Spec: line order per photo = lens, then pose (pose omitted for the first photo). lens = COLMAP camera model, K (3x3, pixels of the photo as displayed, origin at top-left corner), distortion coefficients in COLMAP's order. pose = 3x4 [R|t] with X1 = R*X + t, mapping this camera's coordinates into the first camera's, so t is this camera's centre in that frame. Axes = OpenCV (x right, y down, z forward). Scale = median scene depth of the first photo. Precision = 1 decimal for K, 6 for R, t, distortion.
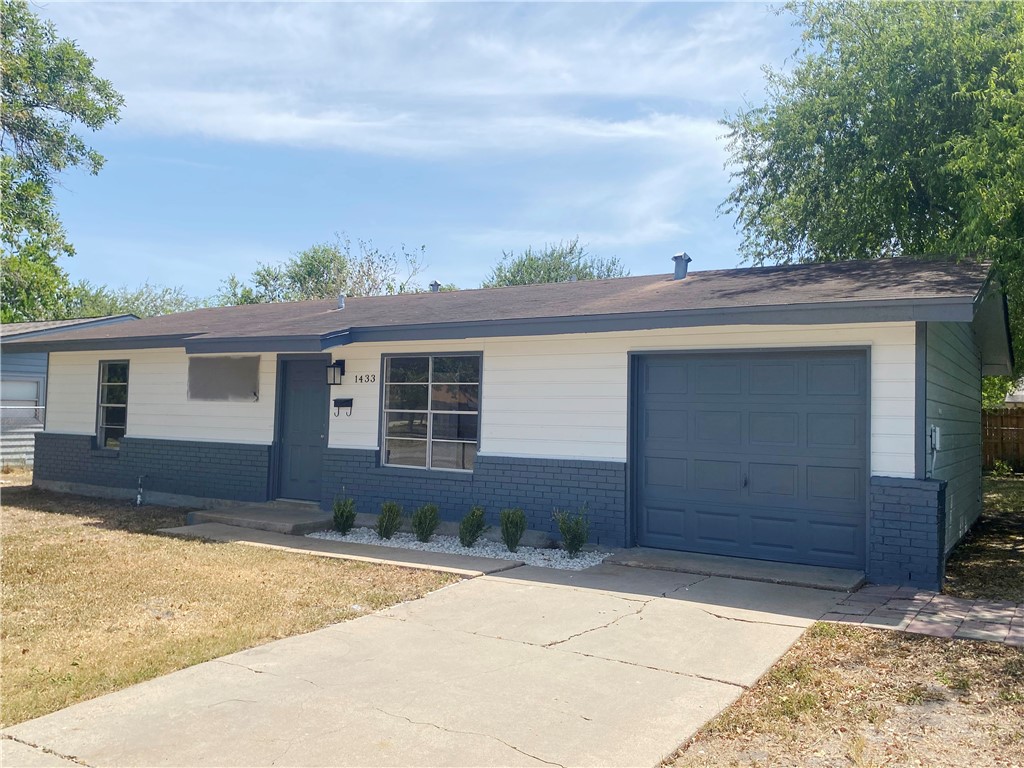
lens RADIAL K [[844.0, 0, 509.1], [0, 844.0, 380.9], [0, 0, 1]] dist [0.056855, -0.010156]
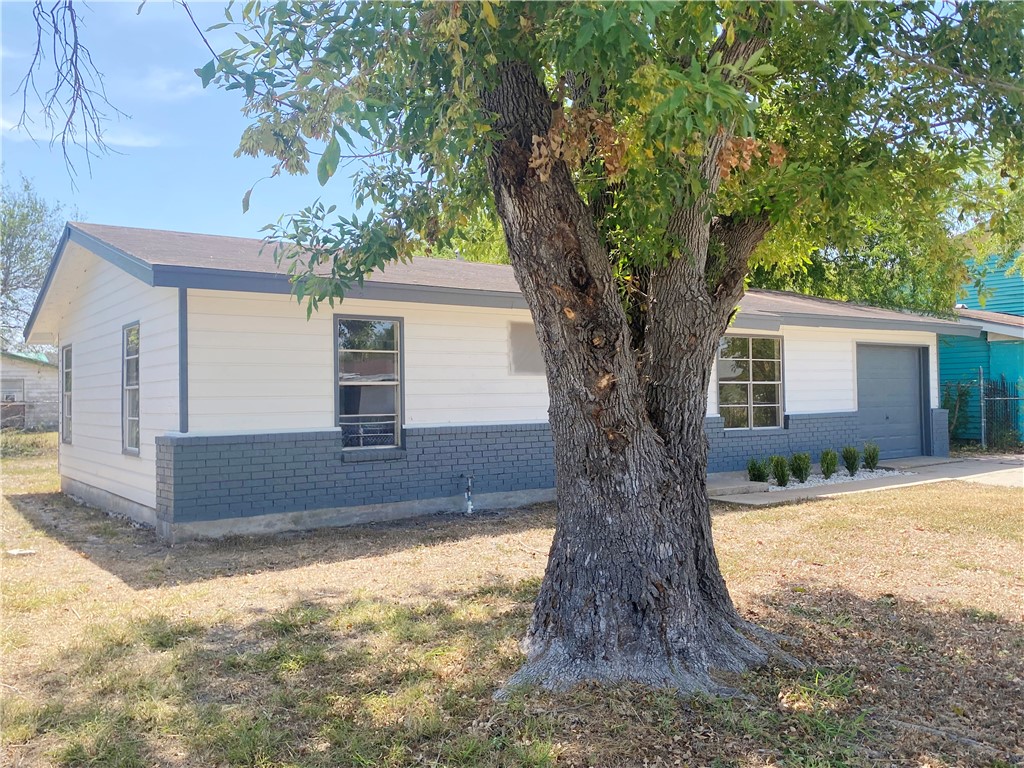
lens RADIAL K [[844.0, 0, 513.8], [0, 844.0, 380.1], [0, 0, 1]] dist [0.056855, -0.010156]
pose [[0.362032, -0.018982, 0.931972, -1.223779], [-0.025598, 0.999213, 0.030295, 0.003299], [-0.931814, -0.034825, 0.361261, 0.772078]]
